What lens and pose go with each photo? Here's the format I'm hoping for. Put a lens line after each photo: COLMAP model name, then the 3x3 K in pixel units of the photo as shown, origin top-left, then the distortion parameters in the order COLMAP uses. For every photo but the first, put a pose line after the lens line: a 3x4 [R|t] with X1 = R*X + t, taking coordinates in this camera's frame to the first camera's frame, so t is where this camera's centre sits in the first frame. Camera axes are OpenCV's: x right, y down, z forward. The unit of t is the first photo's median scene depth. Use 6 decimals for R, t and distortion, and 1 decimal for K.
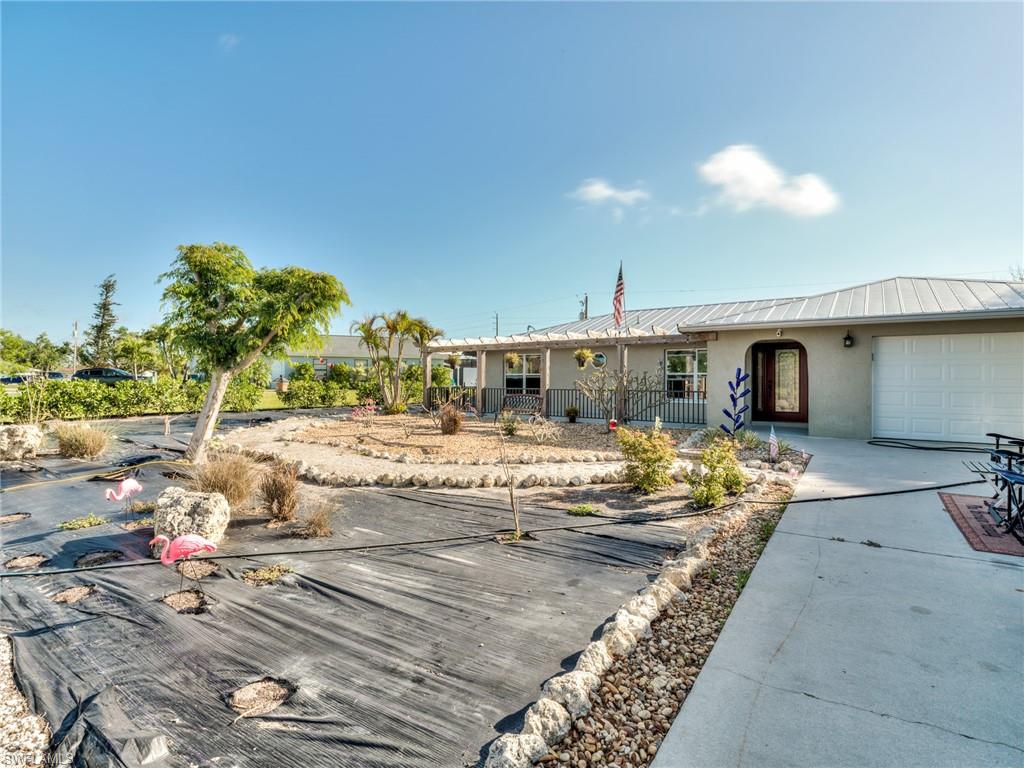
lens RADIAL K [[507.8, 0, 519.0], [0, 507.8, 378.0], [0, 0, 1]] dist [-0.003097, -0.006478]
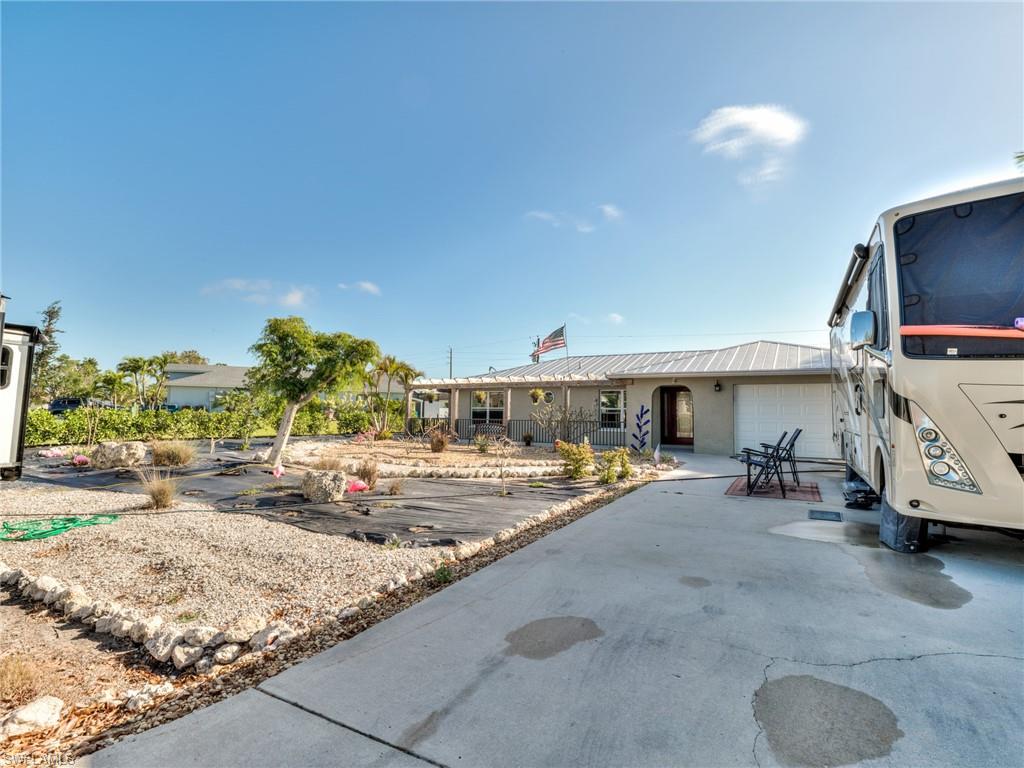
lens RADIAL K [[507.8, 0, 525.4], [0, 507.8, 377.1], [0, 0, 1]] dist [-0.003097, -0.006478]
pose [[0.994043, 0.016346, 0.107753, -0.048219], [-0.008962, 0.997600, -0.068652, 0.002543], [-0.108617, 0.067278, 0.991804, -0.326032]]
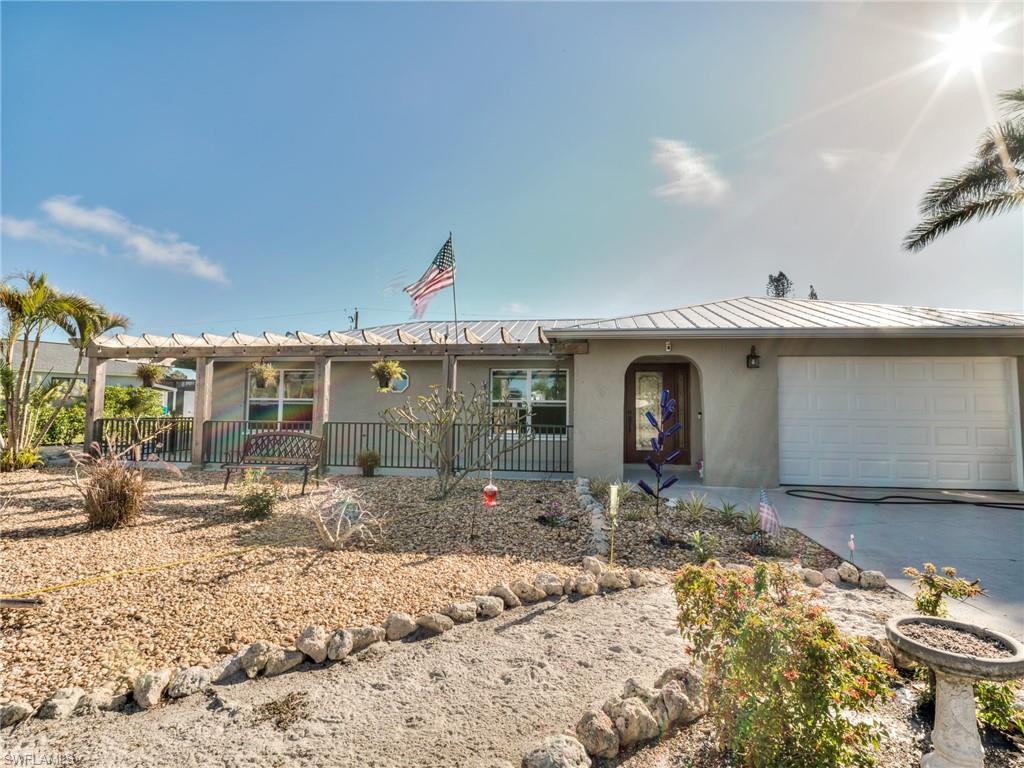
lens RADIAL K [[507.8, 0, 514.5], [0, 507.8, 382.2], [0, 0, 1]] dist [-0.003097, -0.006478]
pose [[0.896352, 0.030649, 0.442283, -0.014639], [-0.009144, 0.998673, -0.050674, 0.002613], [-0.443250, 0.041377, 0.895443, 0.389186]]
